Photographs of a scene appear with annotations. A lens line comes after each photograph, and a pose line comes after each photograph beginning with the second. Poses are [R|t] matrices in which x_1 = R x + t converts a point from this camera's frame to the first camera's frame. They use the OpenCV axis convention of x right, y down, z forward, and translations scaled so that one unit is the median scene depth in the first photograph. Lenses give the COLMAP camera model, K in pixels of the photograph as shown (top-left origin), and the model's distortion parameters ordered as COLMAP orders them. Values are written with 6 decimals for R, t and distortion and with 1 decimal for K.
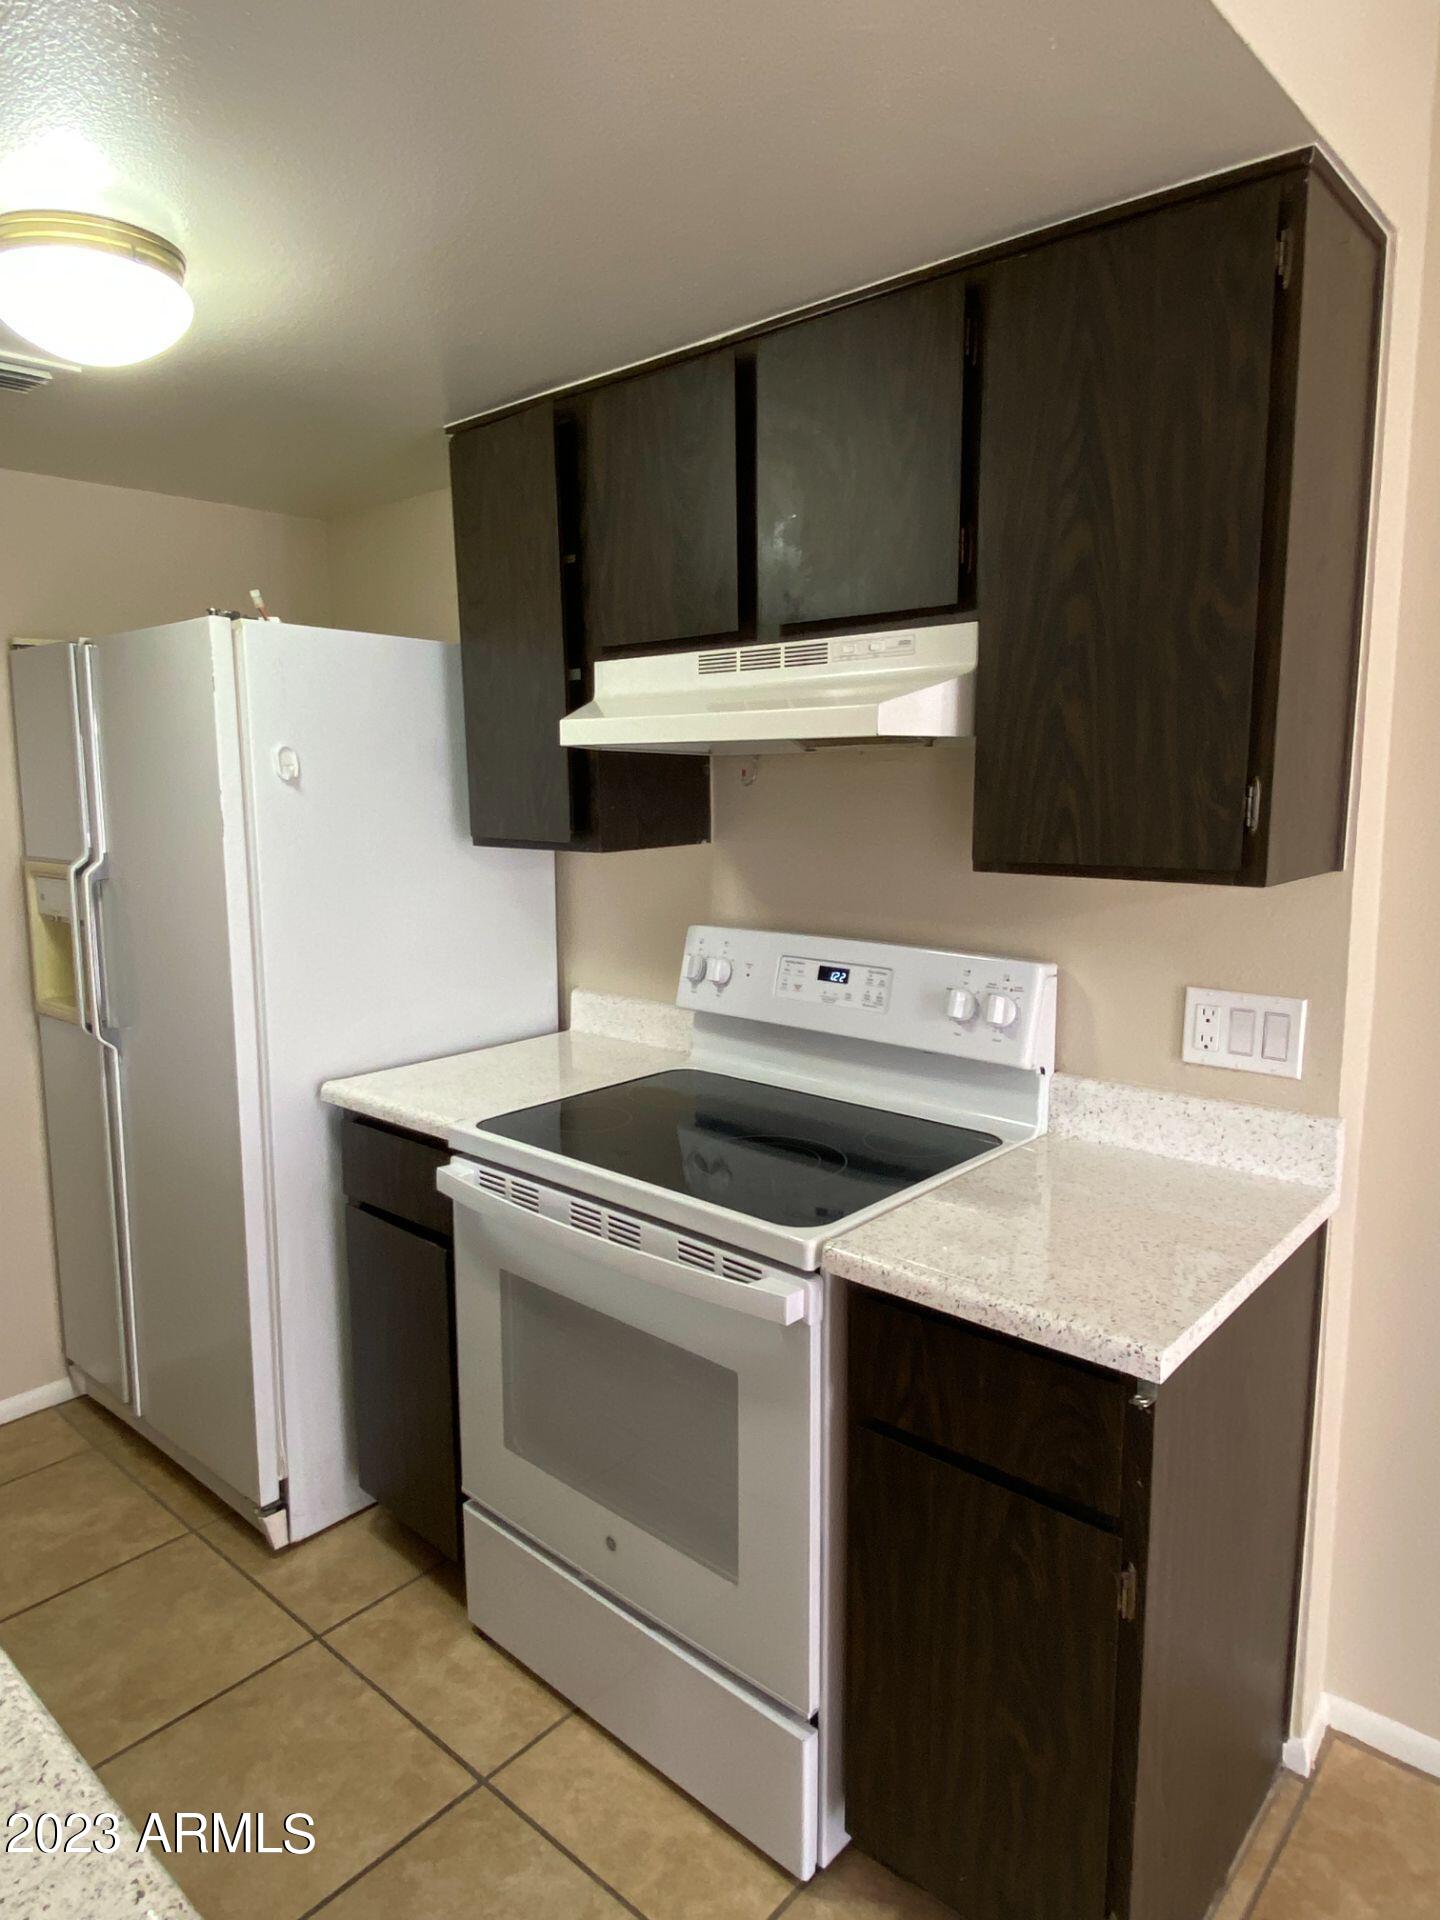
lens RADIAL K [[1193.3, 0, 719.9], [0, 1193.3, 955.4], [0, 0, 1]] dist [0.036089, 0.000388]
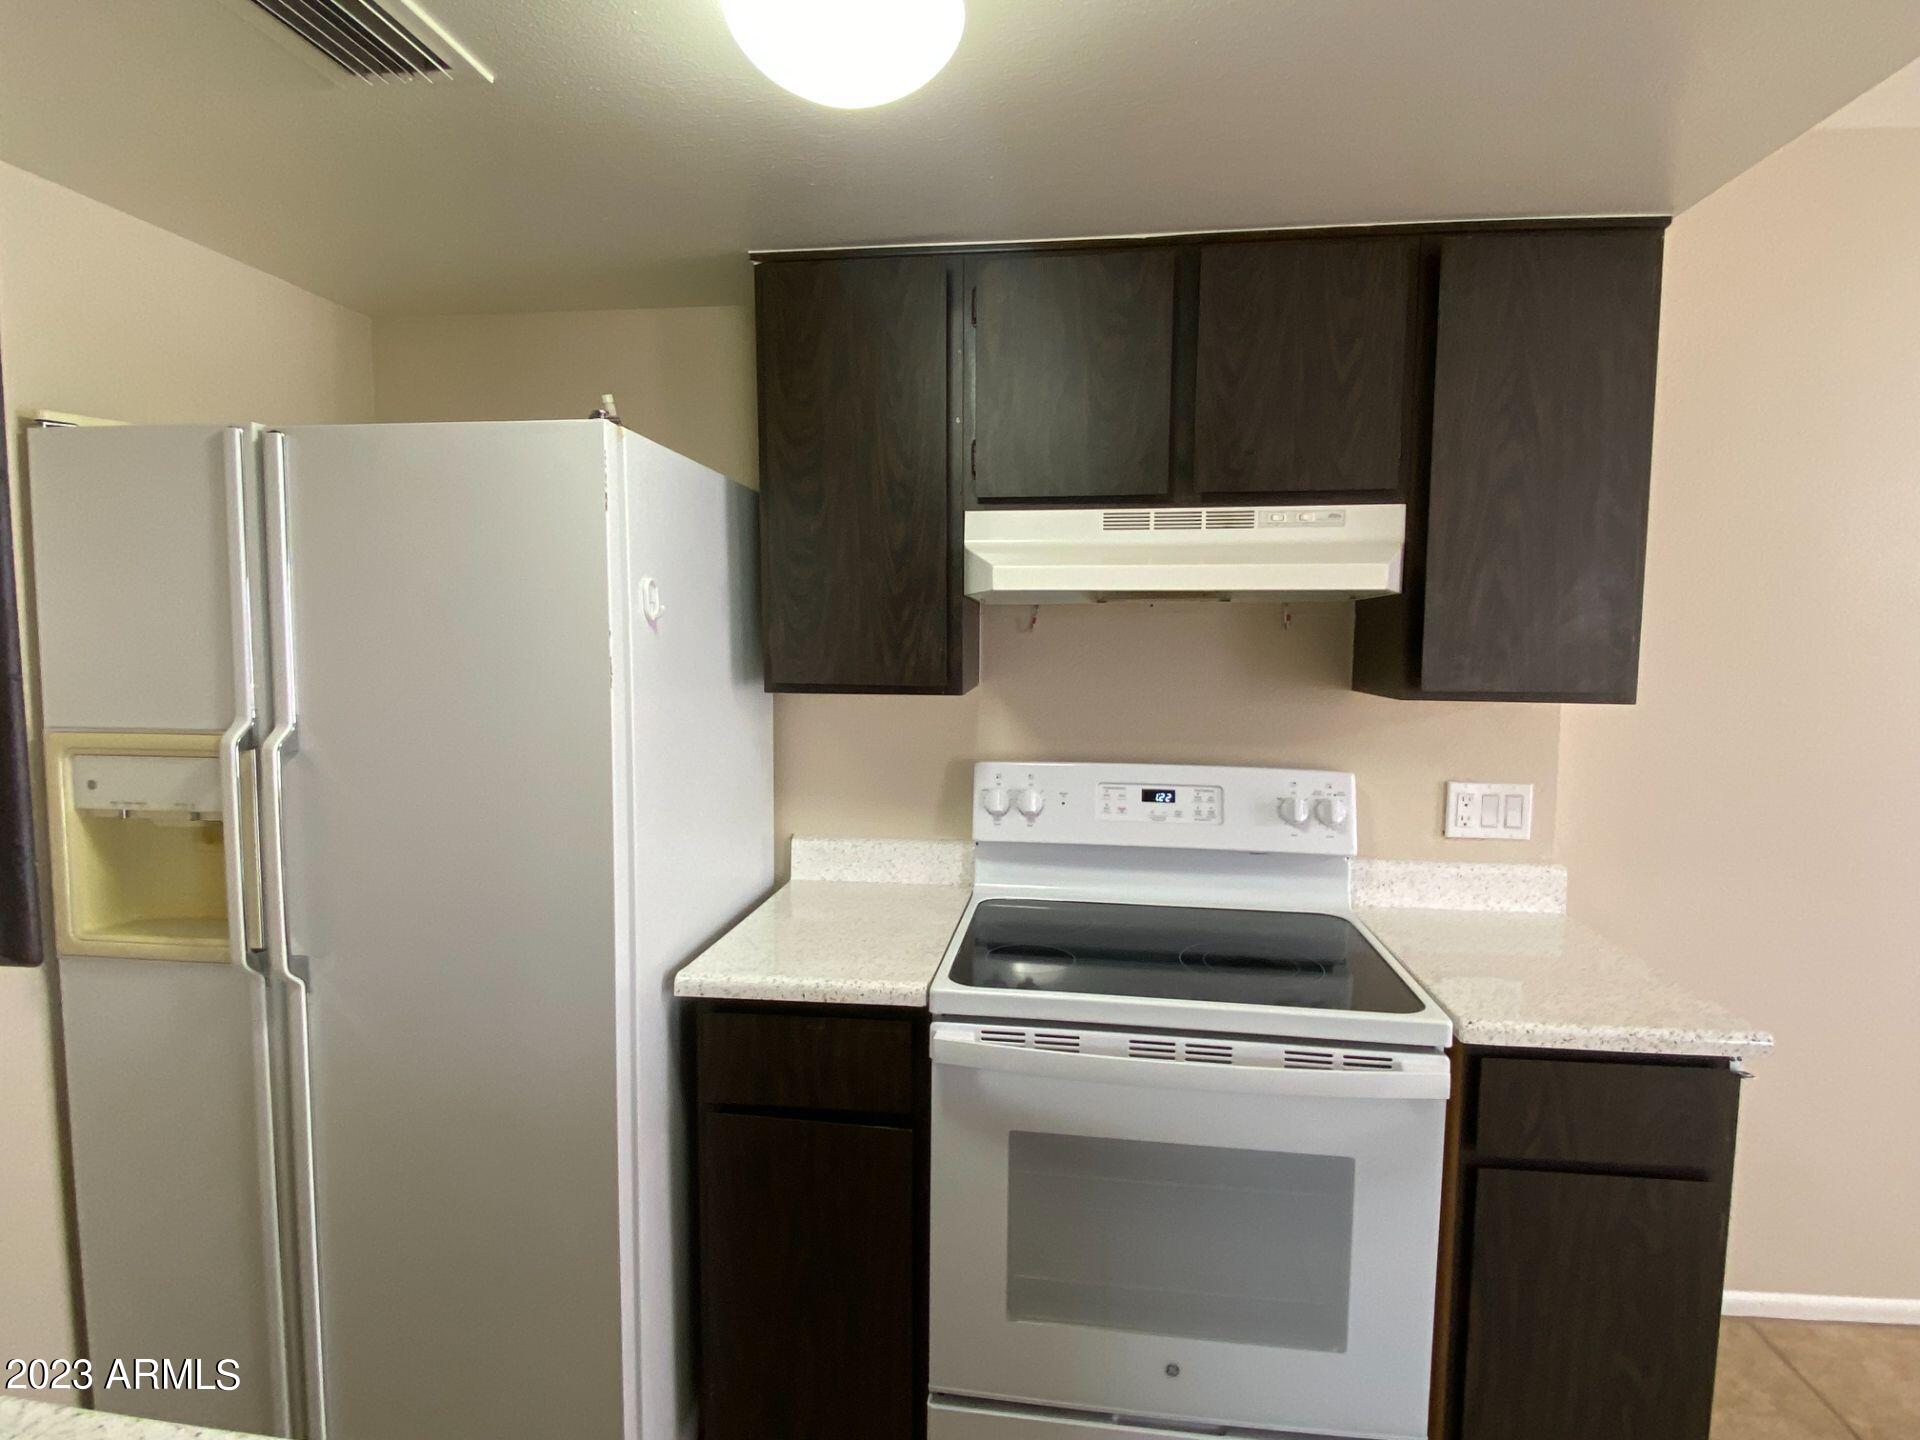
lens RADIAL K [[1005.0, 0, 958.4], [0, 1005.0, 722.4], [0, 0, 1]] dist [0.025225, -0.005547]
pose [[0.826028, -0.039320, 0.562255, -0.665642], [0.071989, 0.996754, -0.036054, -0.036950], [-0.559012, 0.070258, 0.826177, 0.334983]]
